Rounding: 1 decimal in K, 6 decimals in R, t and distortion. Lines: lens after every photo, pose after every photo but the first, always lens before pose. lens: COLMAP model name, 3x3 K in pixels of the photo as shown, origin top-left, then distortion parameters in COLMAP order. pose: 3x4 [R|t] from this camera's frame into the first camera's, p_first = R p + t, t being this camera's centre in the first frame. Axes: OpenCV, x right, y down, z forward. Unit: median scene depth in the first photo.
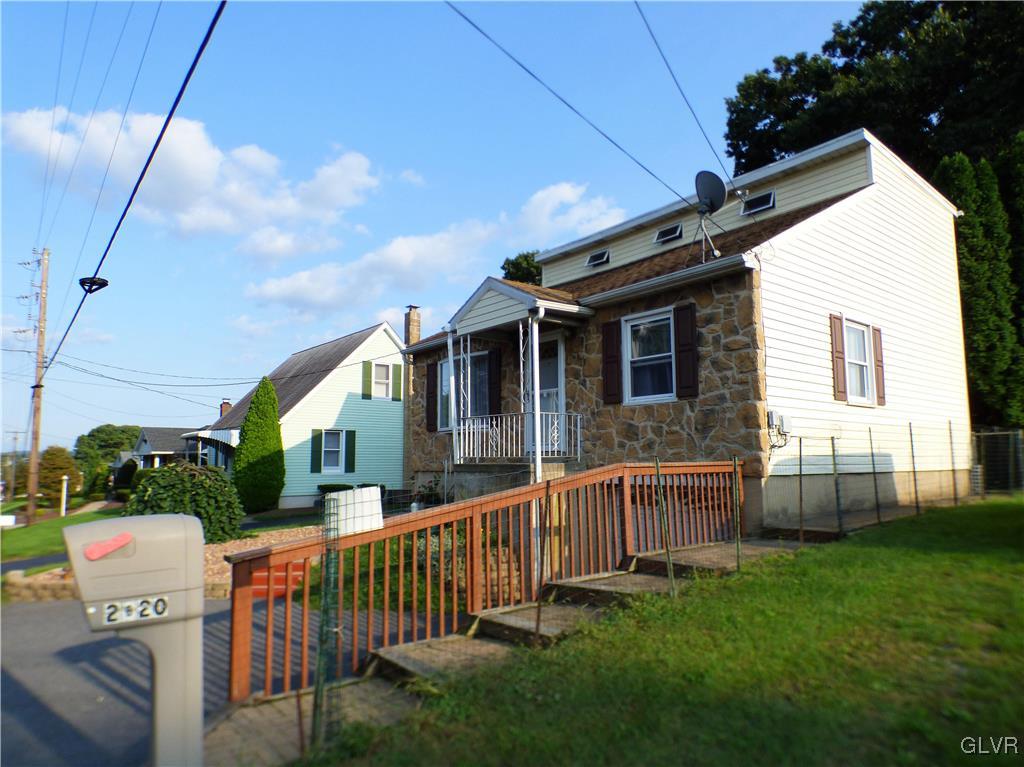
lens RADIAL K [[628.0, 0, 513.1], [0, 628.0, 373.4], [0, 0, 1]] dist [-0.005472, -0.002372]
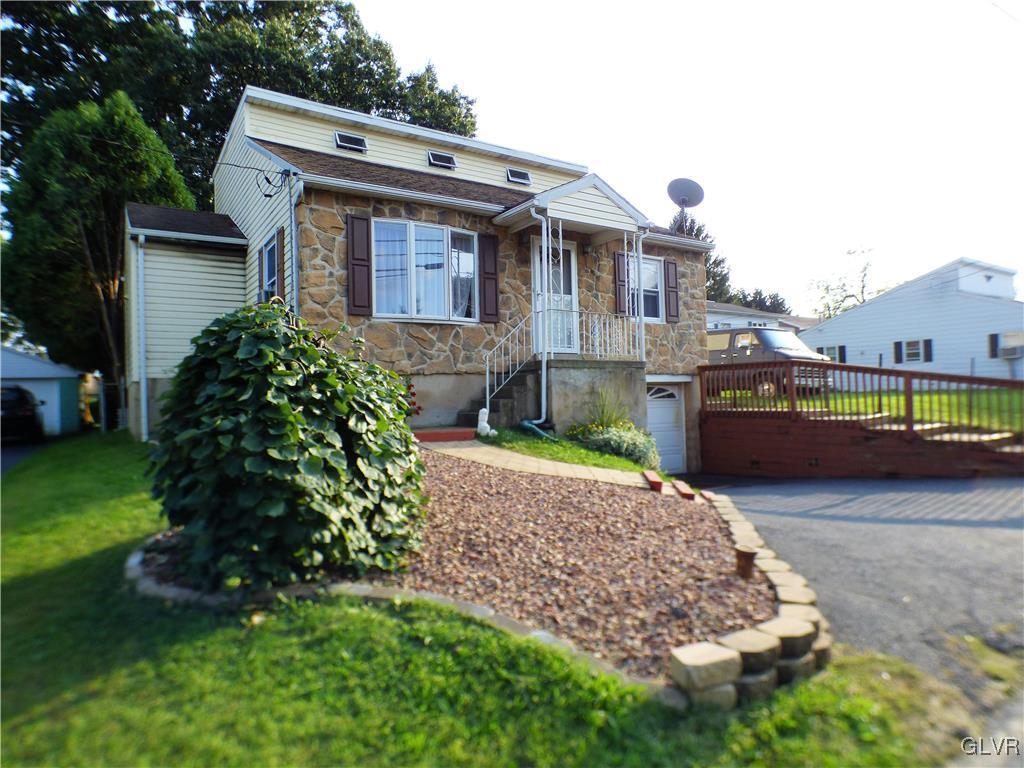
lens RADIAL K [[611.1, 0, 467.8], [0, 611.1, 389.8], [0, 0, 1]] dist [-0.030576, 0.000780]
pose [[0.137923, 0.014956, 0.990330, -1.231381], [-0.117501, 0.993072, 0.001367, 0.253752], [-0.983448, -0.116553, 0.138725, 1.267752]]
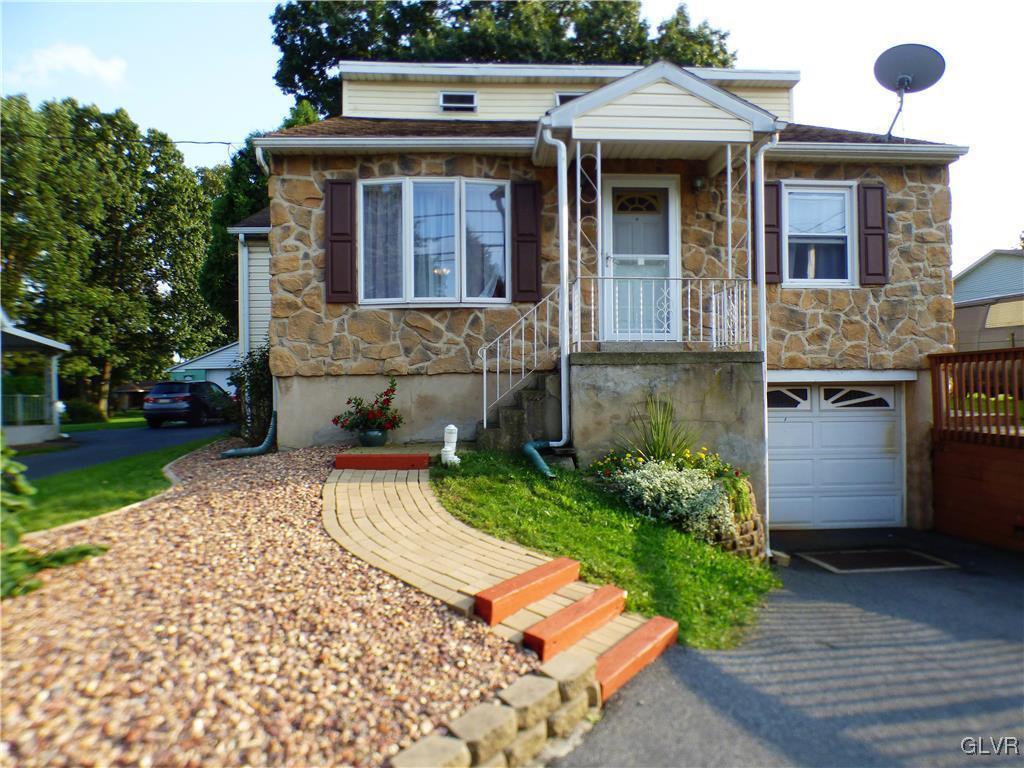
lens RADIAL K [[611.1, 0, 467.8], [0, 611.1, 389.8], [0, 0, 1]] dist [-0.030576, 0.000780]
pose [[0.590600, -0.004463, 0.806952, -0.794755], [-0.102995, 0.991389, 0.080864, 0.181347], [-0.800365, -0.130871, 0.585055, 0.945467]]
